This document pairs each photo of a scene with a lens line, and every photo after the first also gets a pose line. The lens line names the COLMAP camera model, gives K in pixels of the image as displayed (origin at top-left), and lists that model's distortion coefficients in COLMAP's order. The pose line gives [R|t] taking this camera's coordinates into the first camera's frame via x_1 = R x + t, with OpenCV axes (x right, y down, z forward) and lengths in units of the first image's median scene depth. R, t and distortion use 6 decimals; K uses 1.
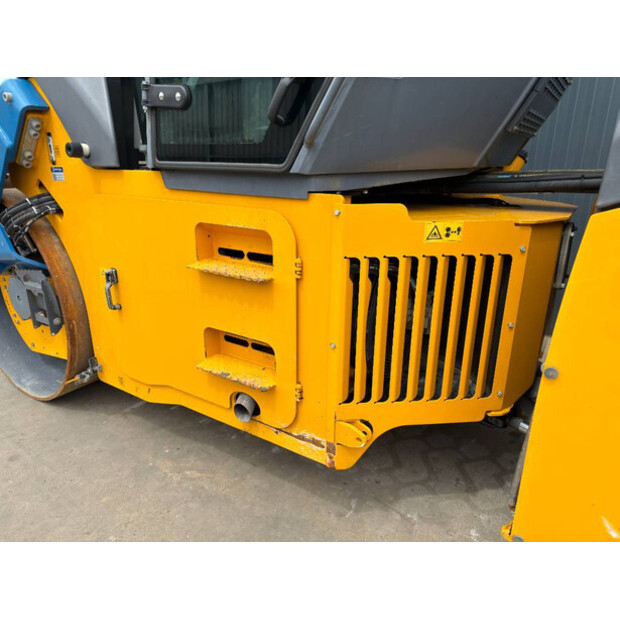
lens RADIAL K [[459.1, 0, 310.0], [0, 459.1, 310.0], [0, 0, 1]] dist [-0.012878, -0.005446]
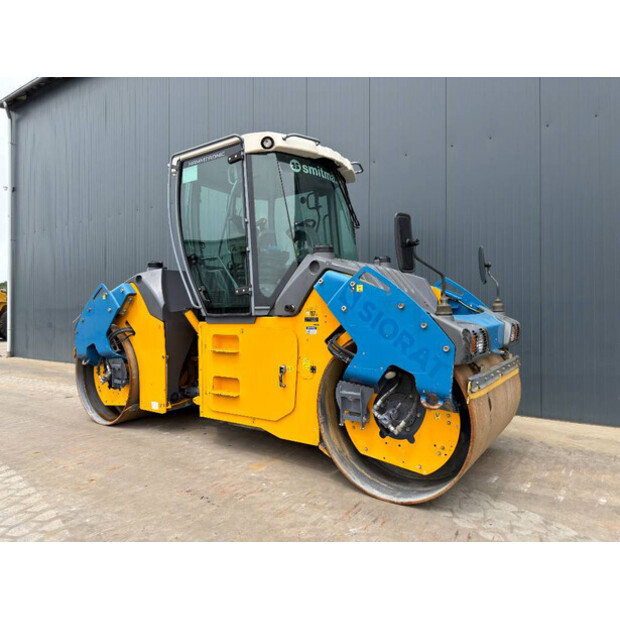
lens RADIAL K [[458.5, 0, 310.0], [0, 458.5, 310.0], [0, 0, 1]] dist [0.003313, -0.002648]
pose [[0.998705, 0.003983, -0.050714, 0.537599], [-0.021152, 0.939172, -0.342796, 0.509007], [0.046264, 0.343425, 0.938040, -1.351320]]
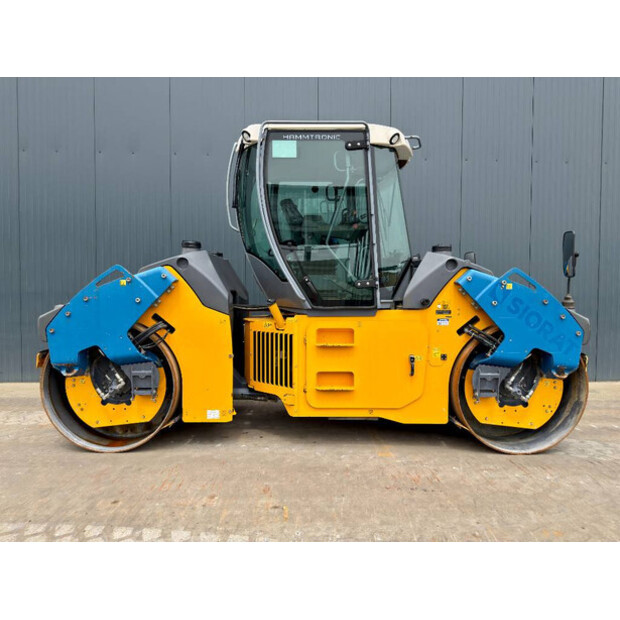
lens RADIAL K [[459.1, 0, 310.0], [0, 459.1, 310.0], [0, 0, 1]] dist [-0.012878, -0.005446]
pose [[0.834682, -0.010339, 0.550634, -1.176288], [0.175527, 0.952677, -0.248186, 0.307737], [-0.522011, 0.303808, 0.796998, -0.932000]]
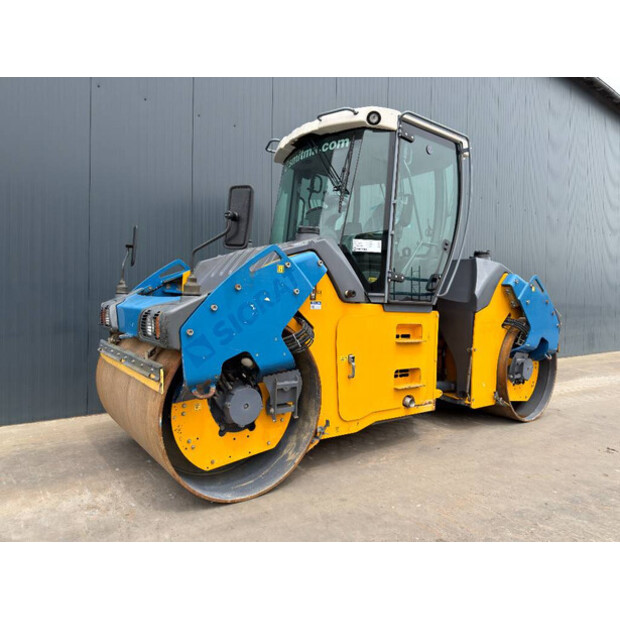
lens RADIAL K [[452.2, 0, 310.0], [0, 452.2, 310.0], [0, 0, 1]] dist [0.074105, -0.001274]
pose [[0.331559, -0.003013, 0.943430, -2.134931], [0.288393, 0.952452, -0.098311, -0.126327], [-0.898275, 0.304675, 0.316663, 0.498684]]
